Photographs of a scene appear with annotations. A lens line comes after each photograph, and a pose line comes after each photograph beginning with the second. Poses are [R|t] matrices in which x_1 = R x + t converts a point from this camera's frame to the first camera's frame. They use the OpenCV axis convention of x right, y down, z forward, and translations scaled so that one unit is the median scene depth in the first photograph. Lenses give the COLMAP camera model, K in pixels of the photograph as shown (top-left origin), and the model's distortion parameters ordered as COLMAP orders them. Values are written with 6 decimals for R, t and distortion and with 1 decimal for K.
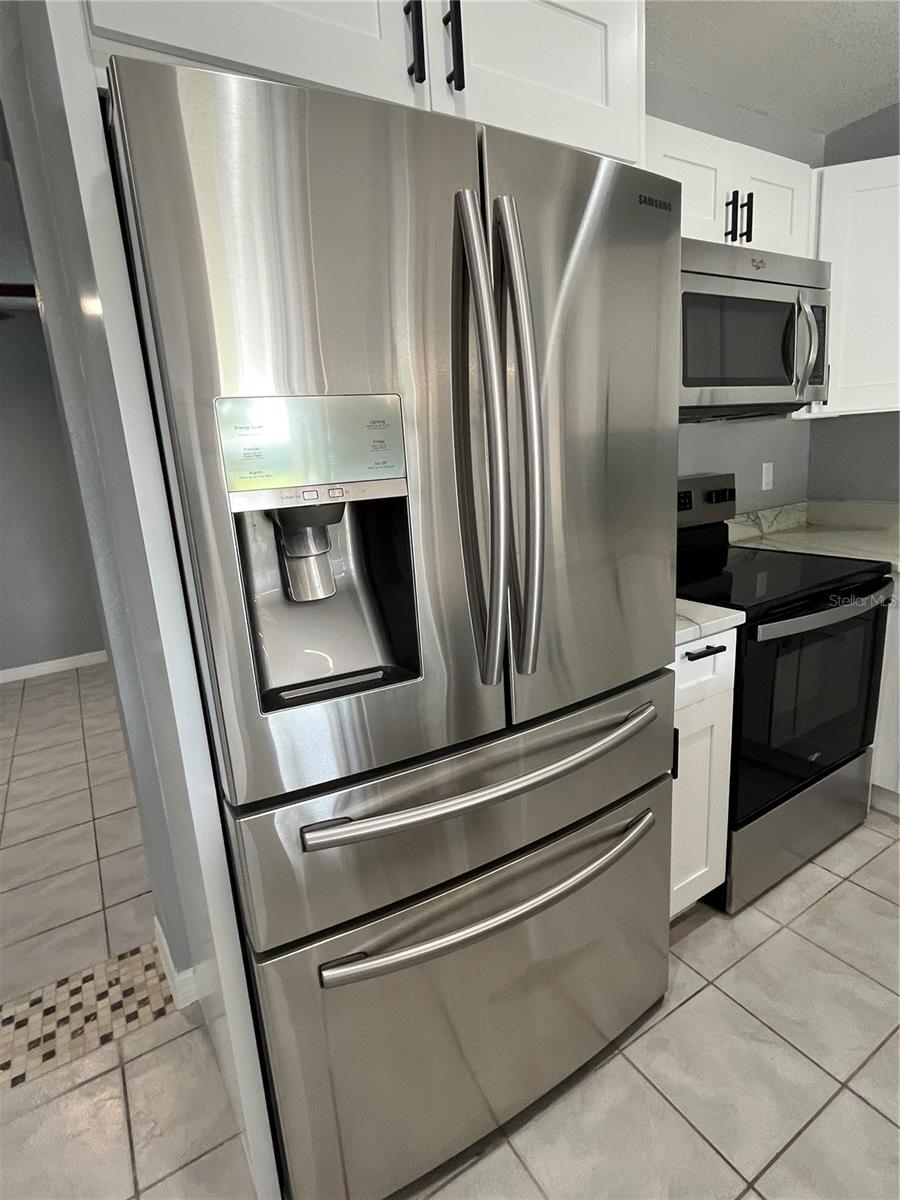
lens RADIAL K [[622.7, 0, 450.0], [0, 622.7, 600.0], [0, 0, 1]] dist [-0.004938, -0.000333]
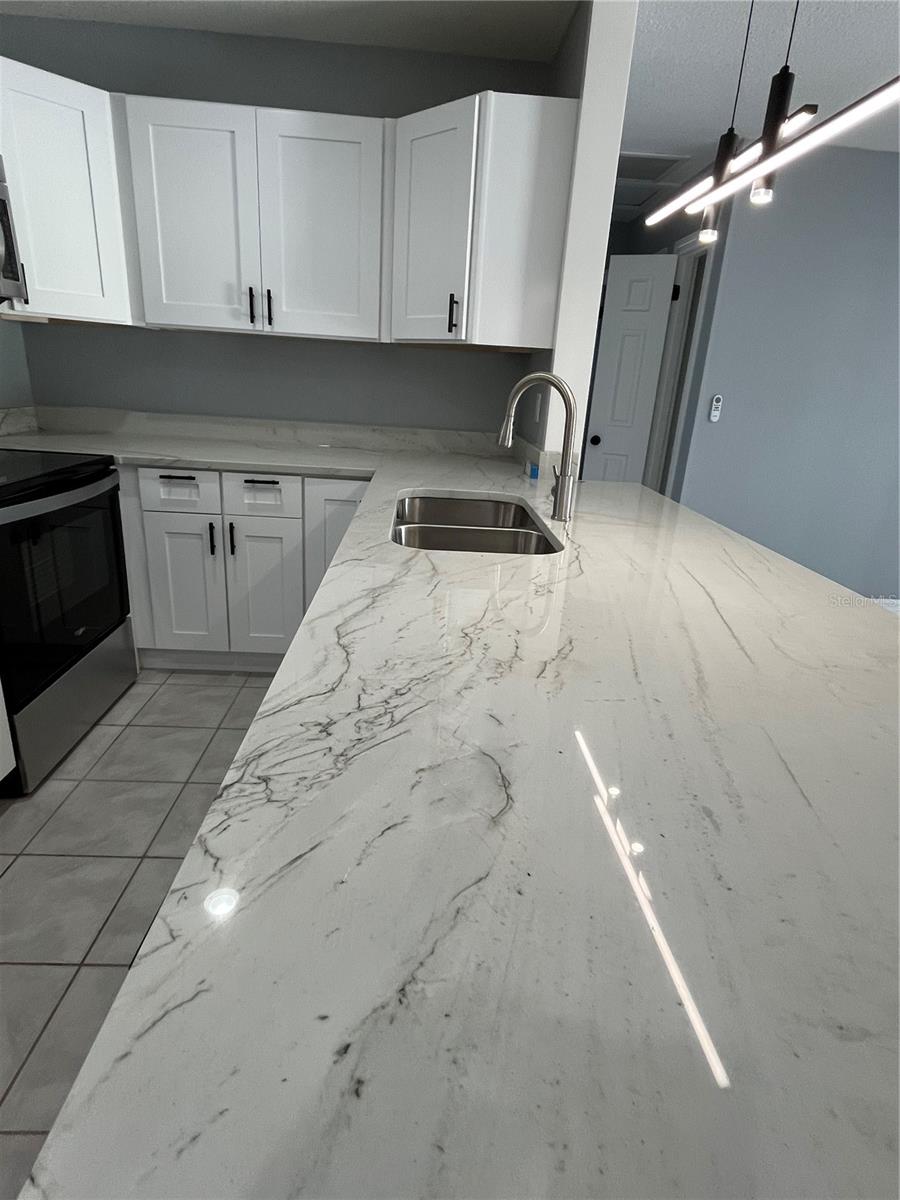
lens RADIAL K [[626.8, 0, 447.4], [0, 626.8, 593.5], [0, 0, 1]] dist [-0.004916, -0.000456]
pose [[0.488760, -0.189828, 0.851516, -0.036391], [0.106991, 0.981715, 0.157442, 0.083763], [-0.865833, 0.014153, 0.500133, -0.140329]]
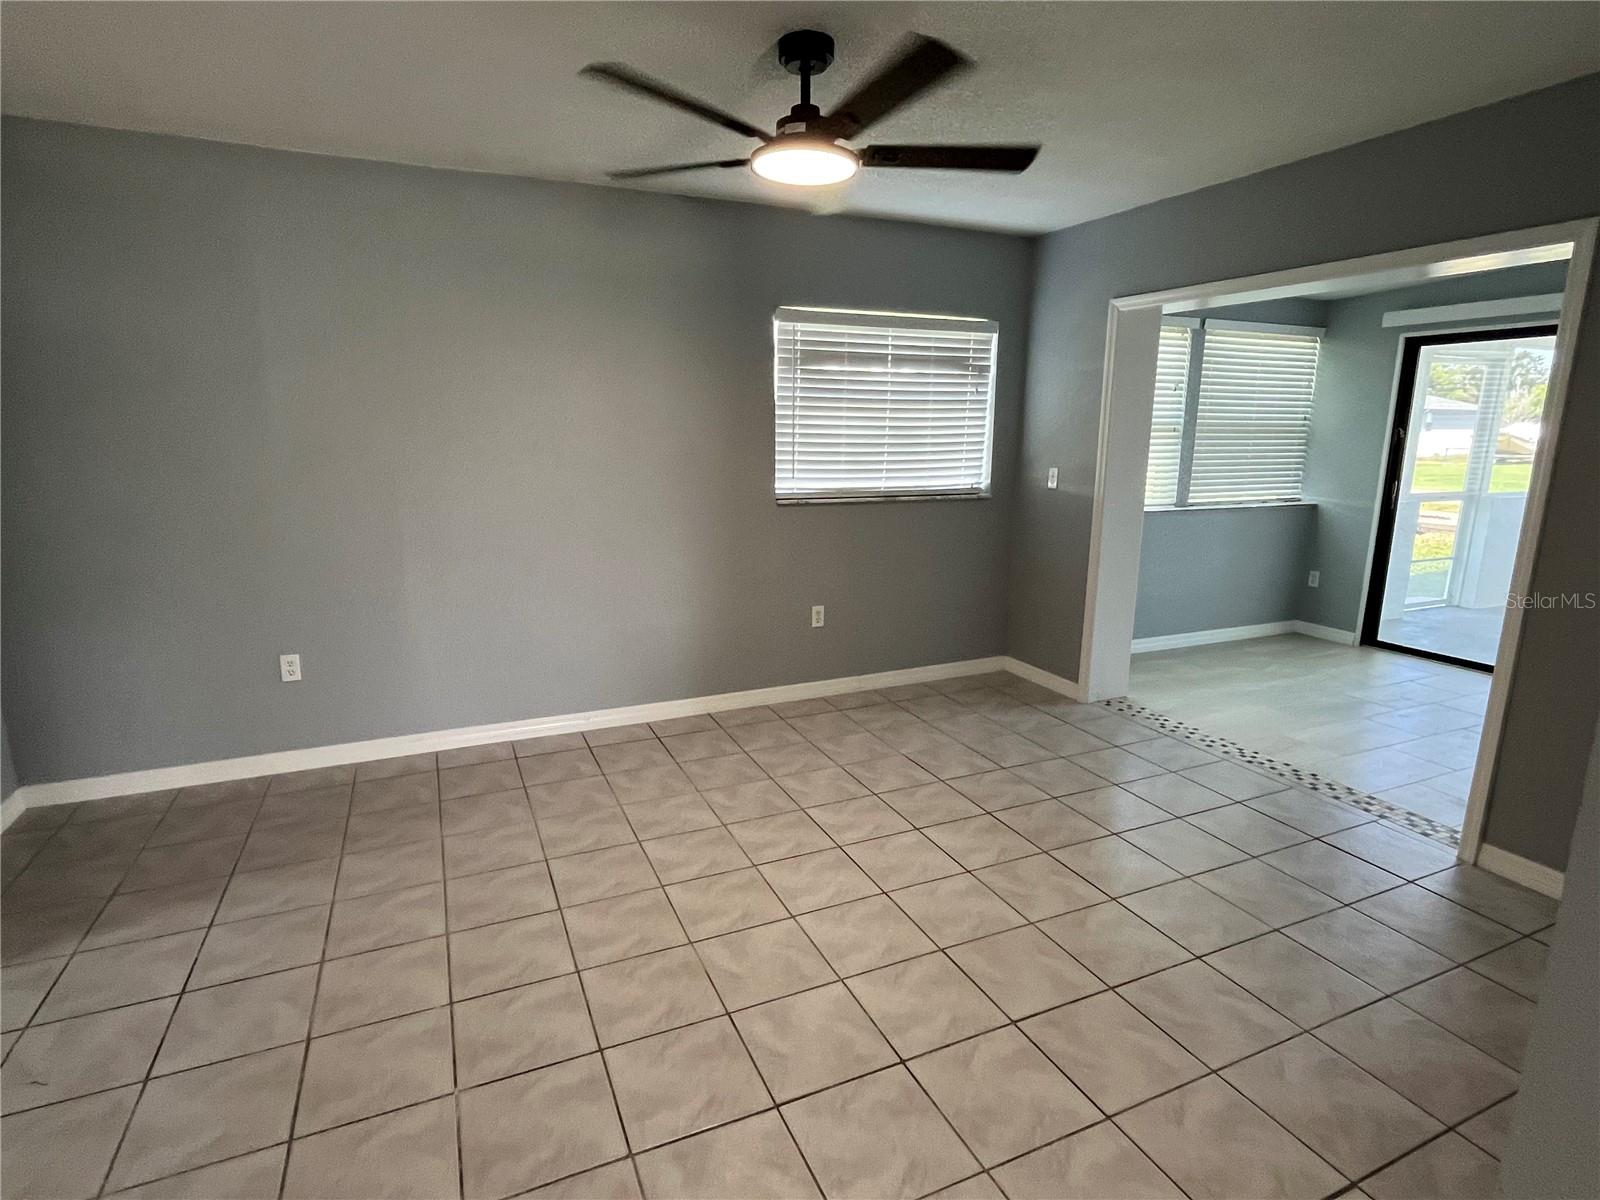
lens RADIAL K [[835.7, 0, 799.0], [0, 835.7, 594.2], [0, 0, 1]] dist [-0.004916, -0.000456]
pose [[0.987202, 0.102303, -0.122333, -1.042538], [-0.105426, 0.994239, -0.019322, -0.039364], [0.119652, 0.031972, 0.992301, 0.211598]]
